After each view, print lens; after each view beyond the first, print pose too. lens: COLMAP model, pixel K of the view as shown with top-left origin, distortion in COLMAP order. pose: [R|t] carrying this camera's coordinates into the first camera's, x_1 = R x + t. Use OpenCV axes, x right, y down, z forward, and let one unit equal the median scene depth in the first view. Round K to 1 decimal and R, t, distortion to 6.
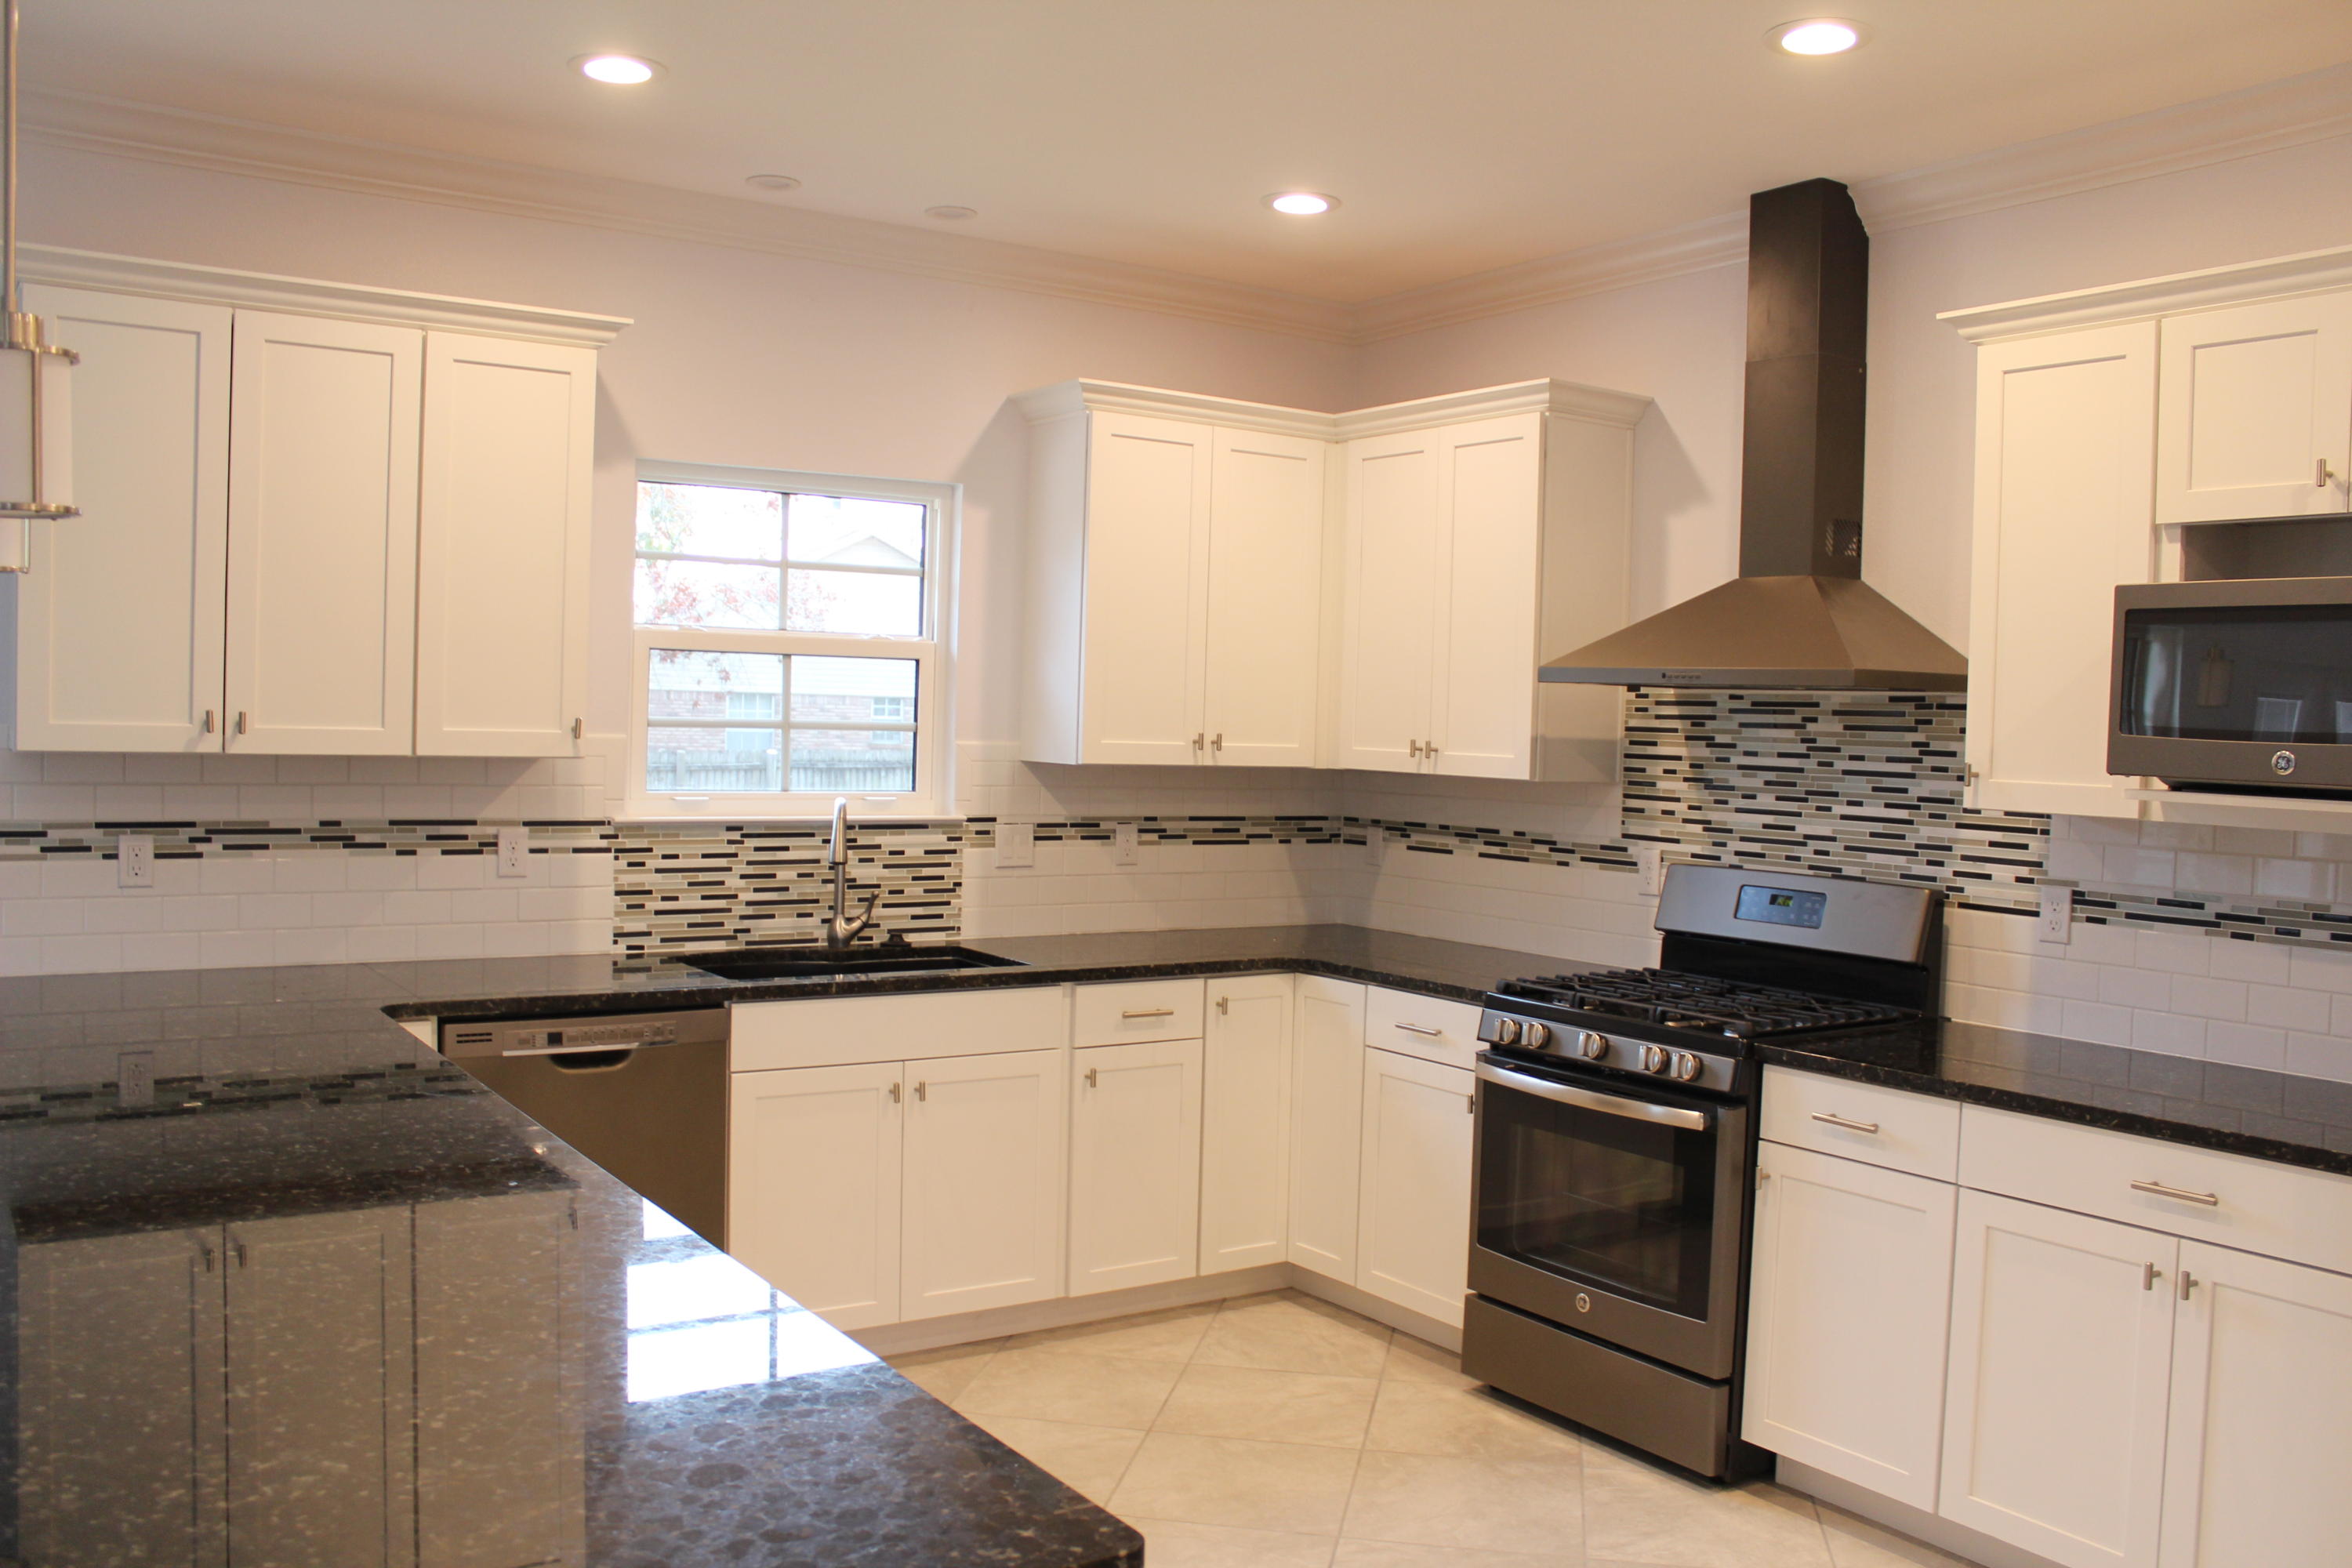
lens RADIAL K [[1958.9, 0, 1187.1], [0, 1958.9, 789.5], [0, 0, 1]] dist [-0.167532, 0.153208]
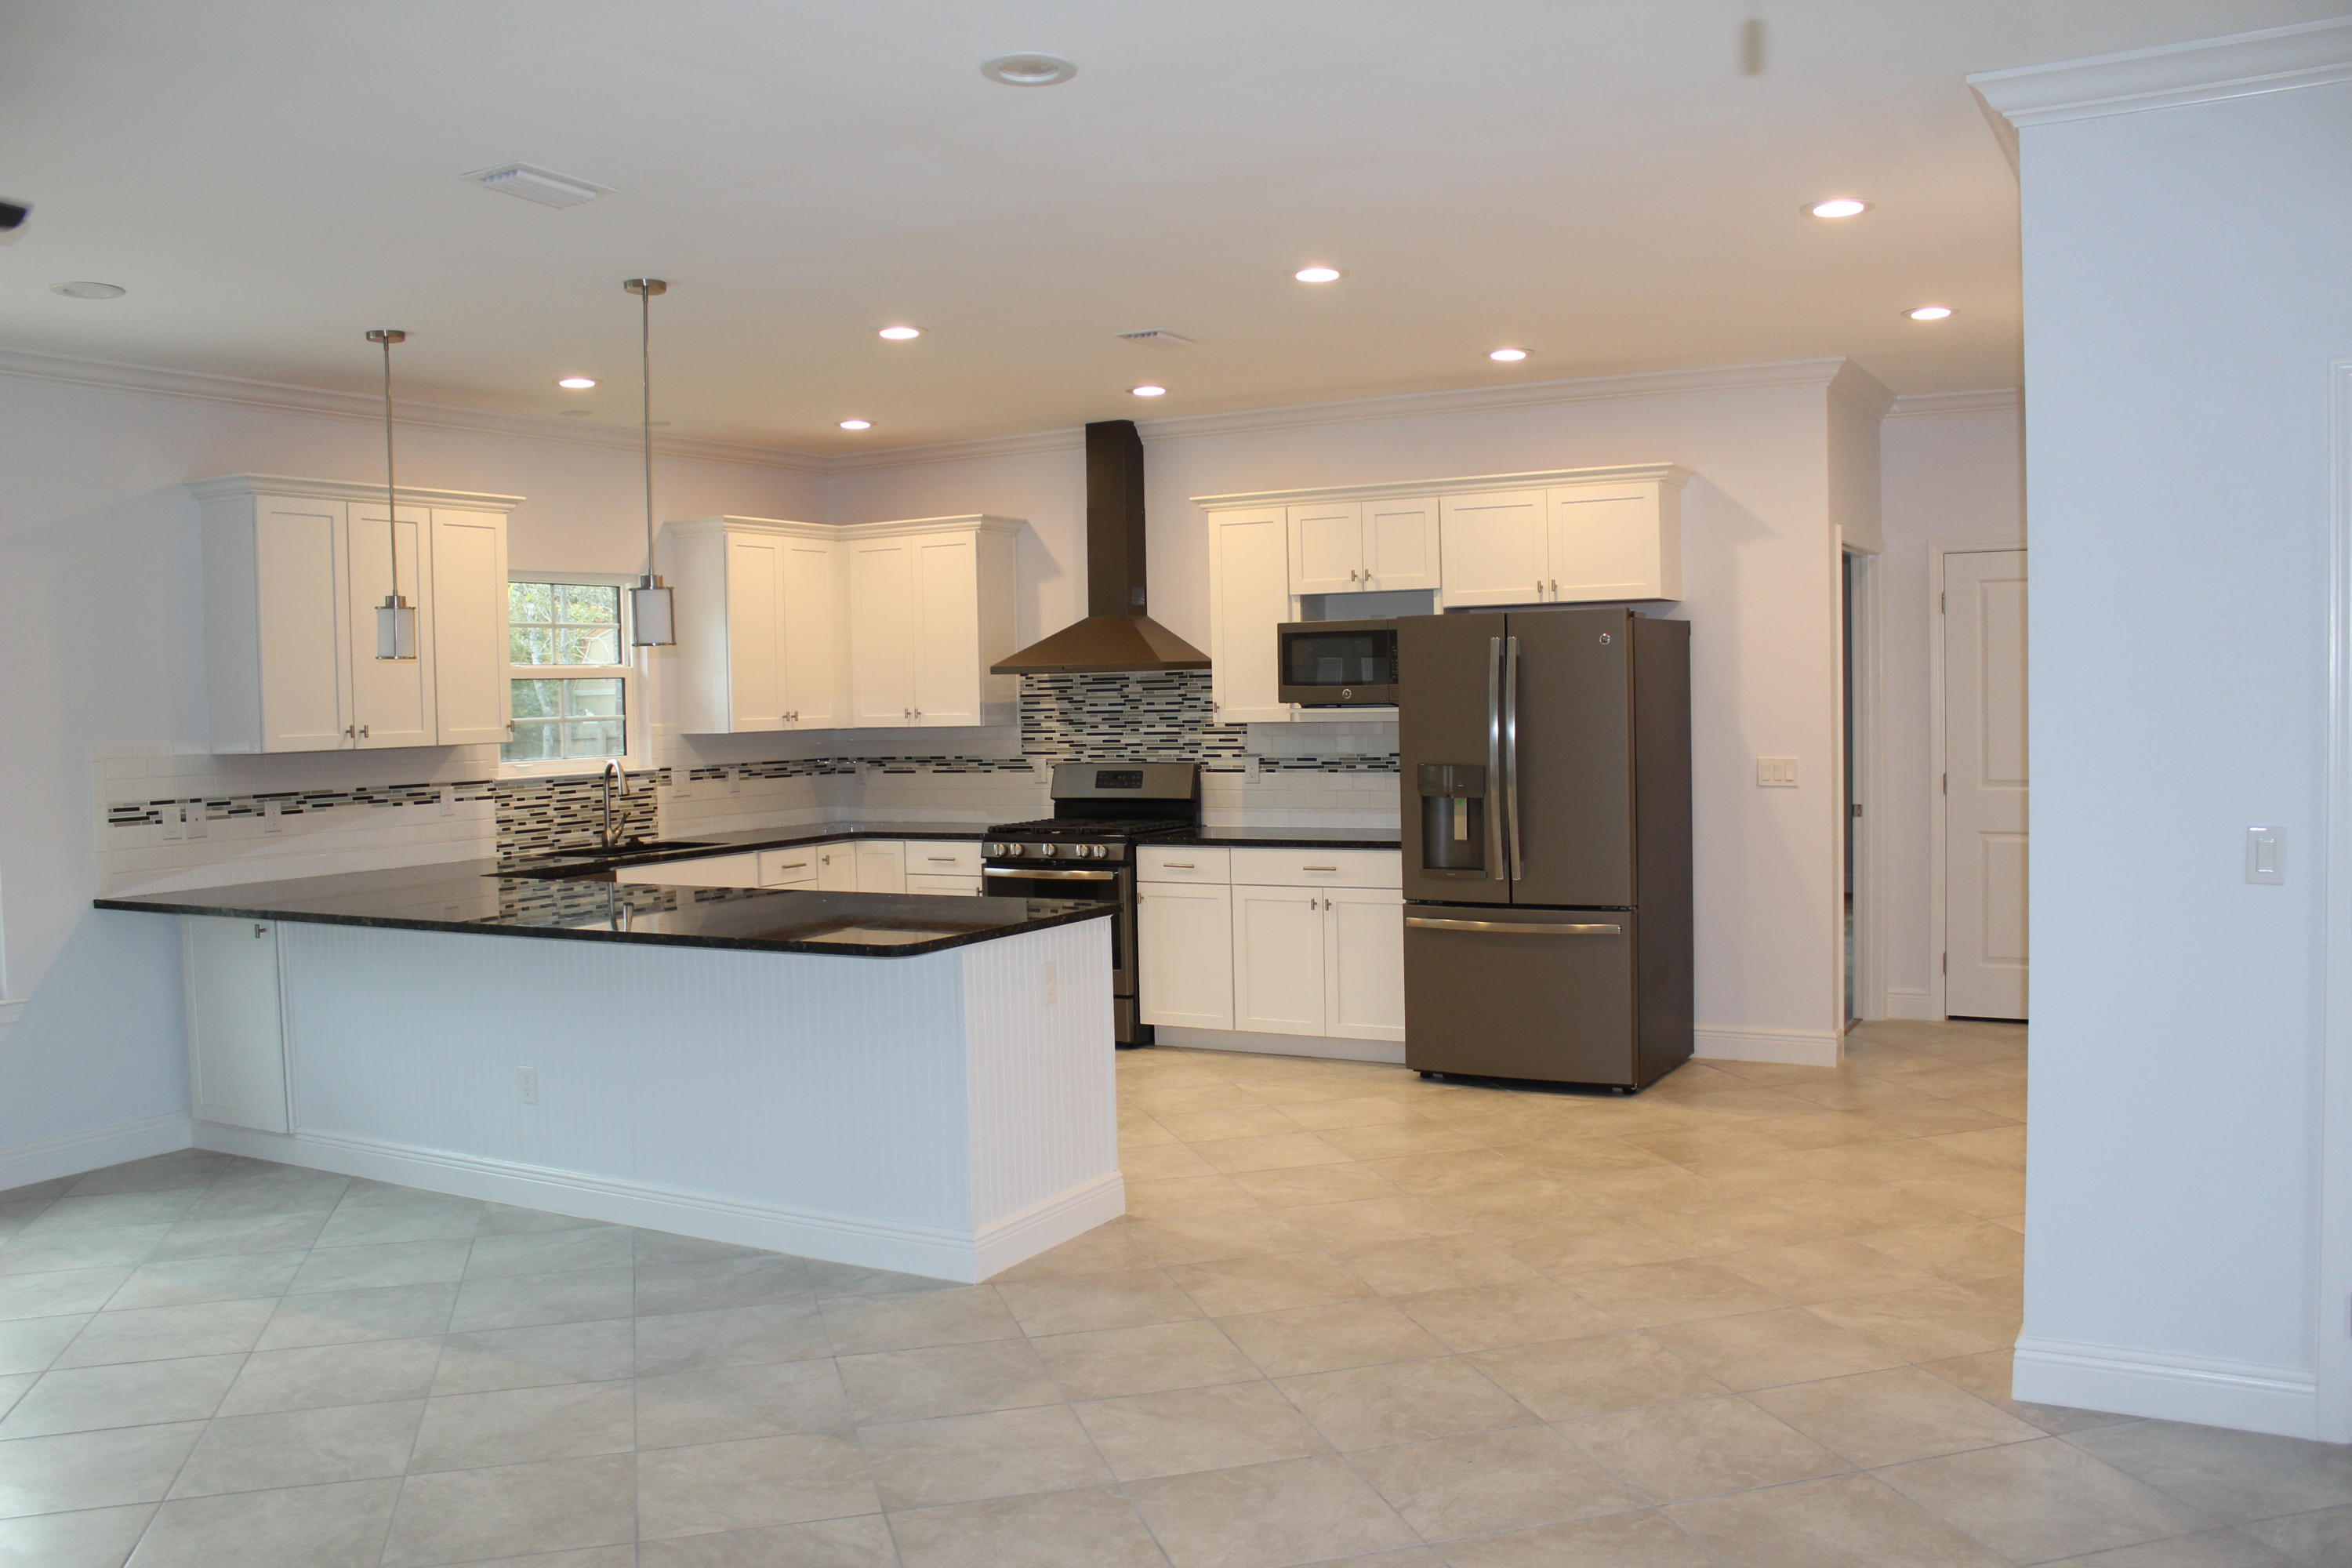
lens RADIAL K [[1958.9, 0, 1187.1], [0, 1958.9, 789.5], [0, 0, 1]] dist [-0.167532, 0.153208]
pose [[0.892426, -0.071591, 0.445477, -0.506552], [0.065619, 0.997428, 0.028838, 0.015658], [-0.446396, 0.003496, 0.894829, -0.805559]]
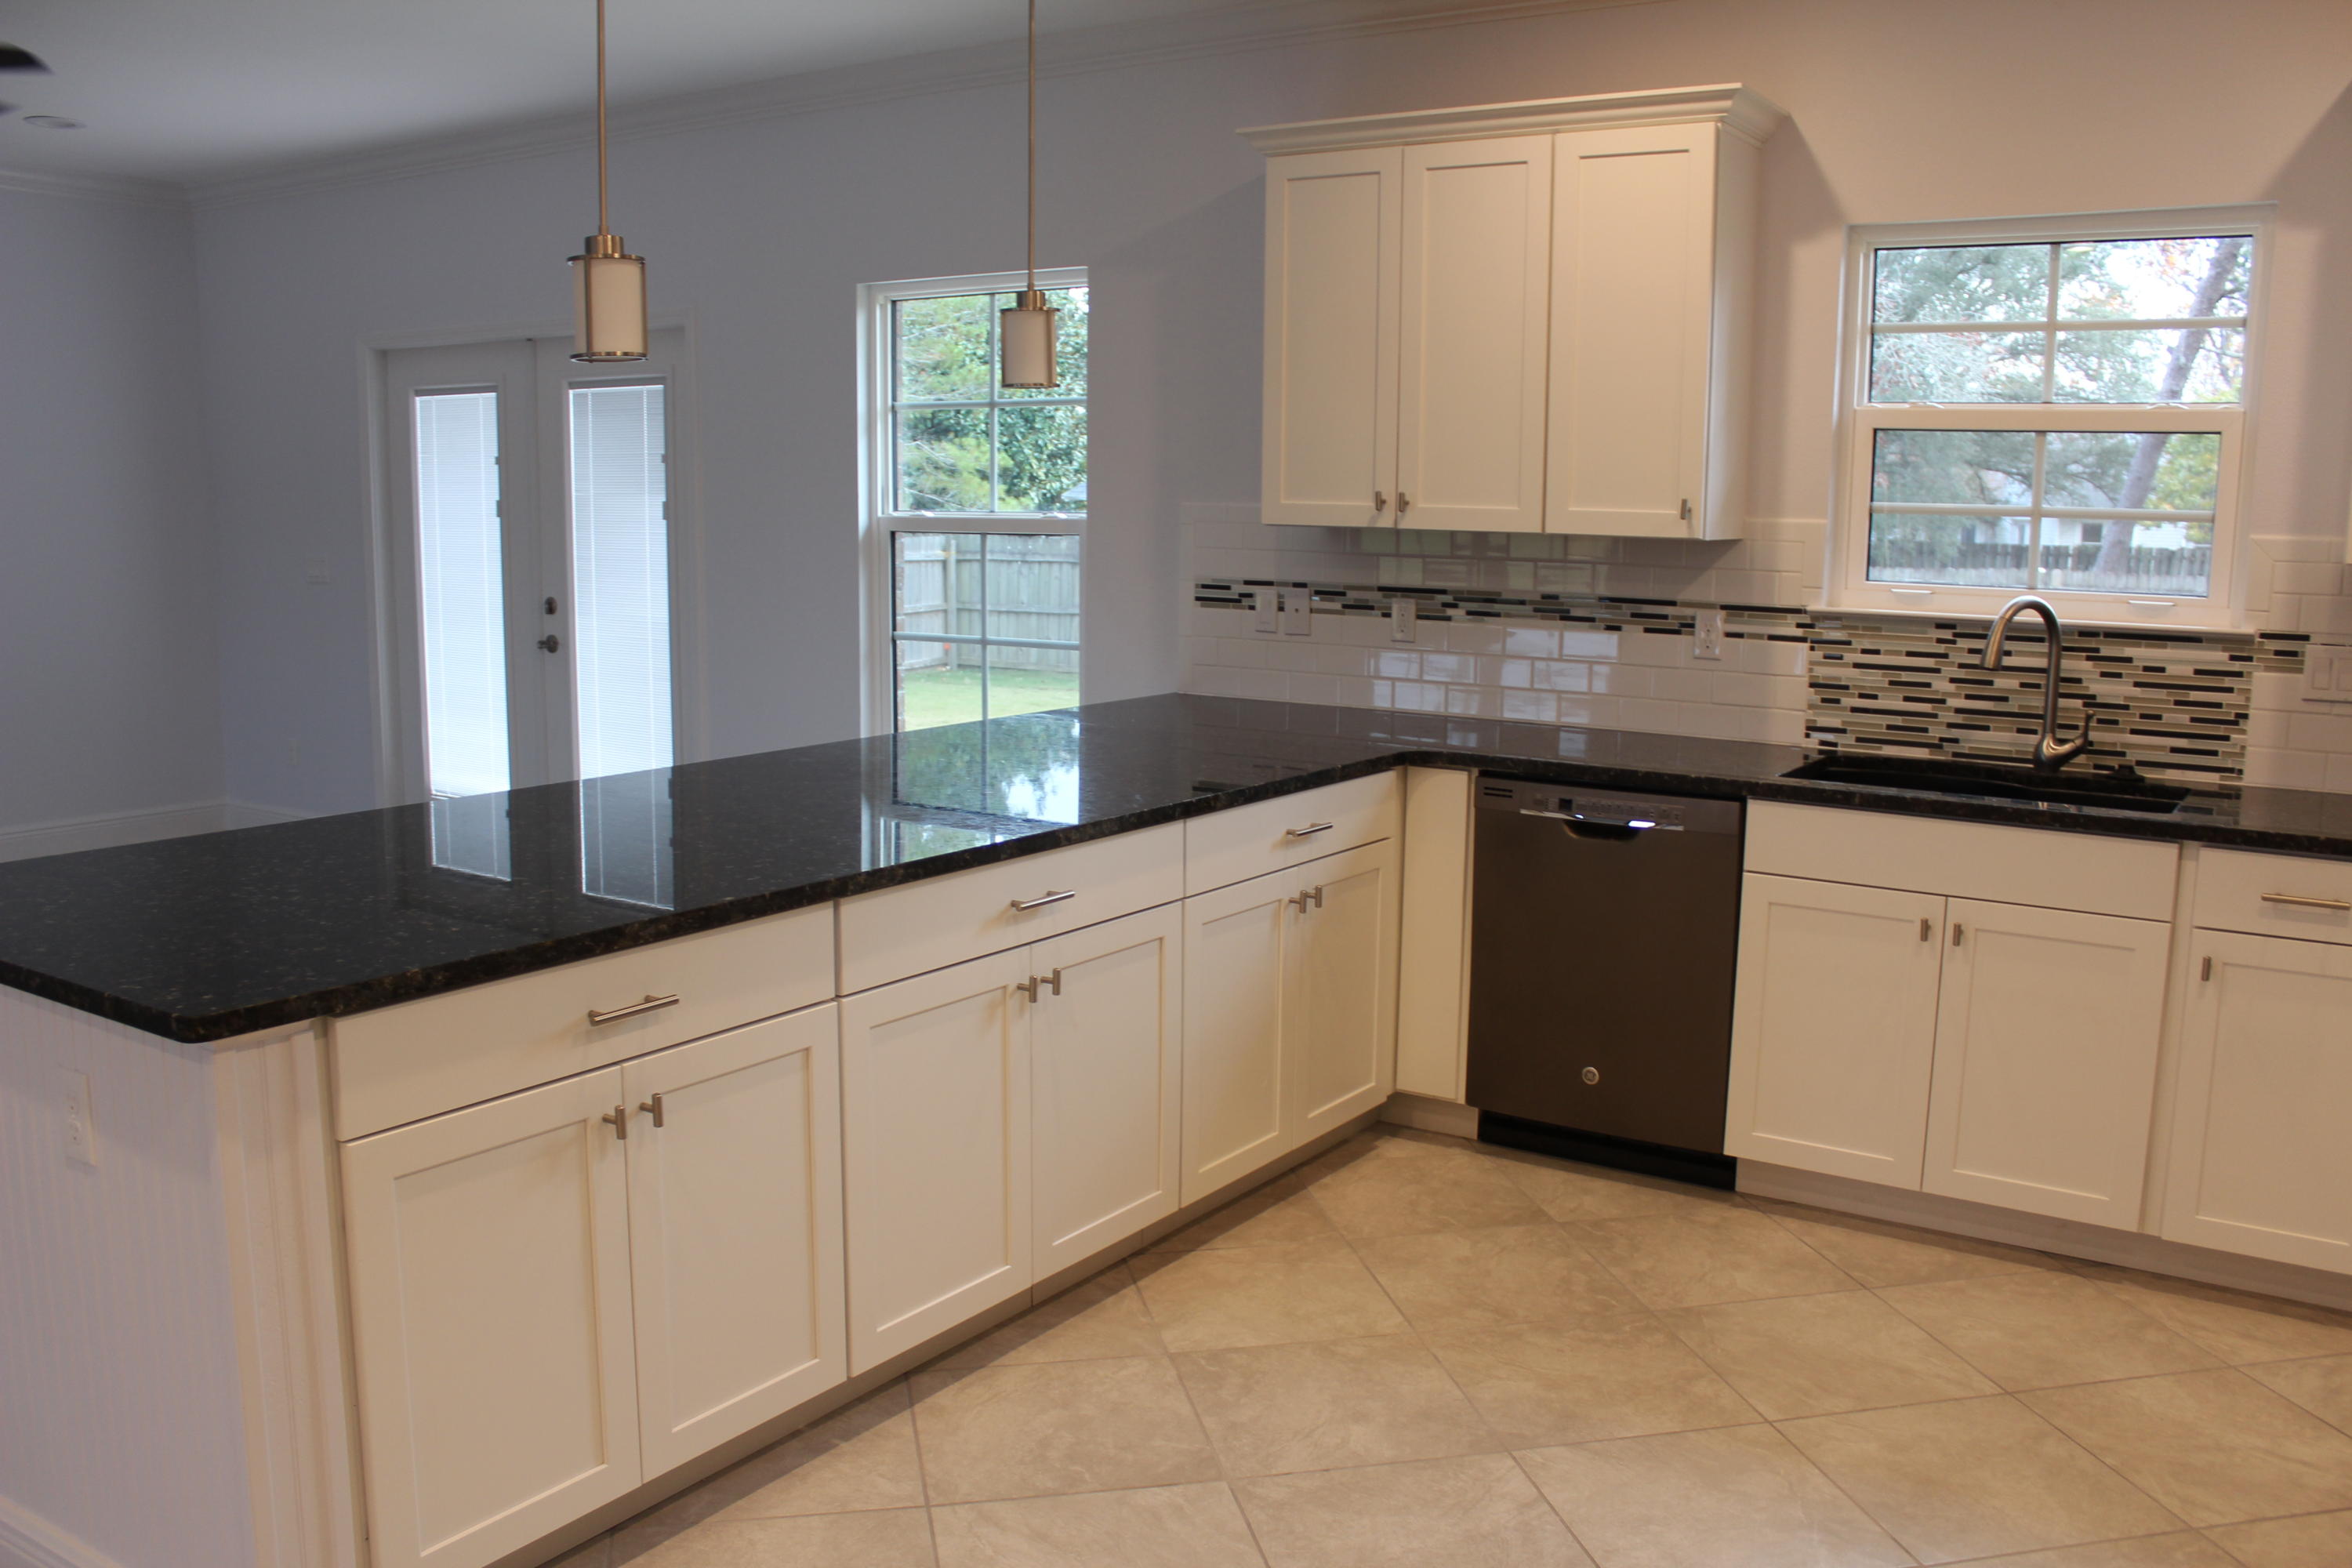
lens RADIAL K [[1958.9, 0, 1187.1], [0, 1958.9, 789.5], [0, 0, 1]] dist [-0.167532, 0.153208]
pose [[0.382107, 0.119895, -0.916308, 0.473290], [-0.035913, 0.992726, 0.114917, 0.006053], [0.923420, -0.011003, 0.383633, 0.341732]]
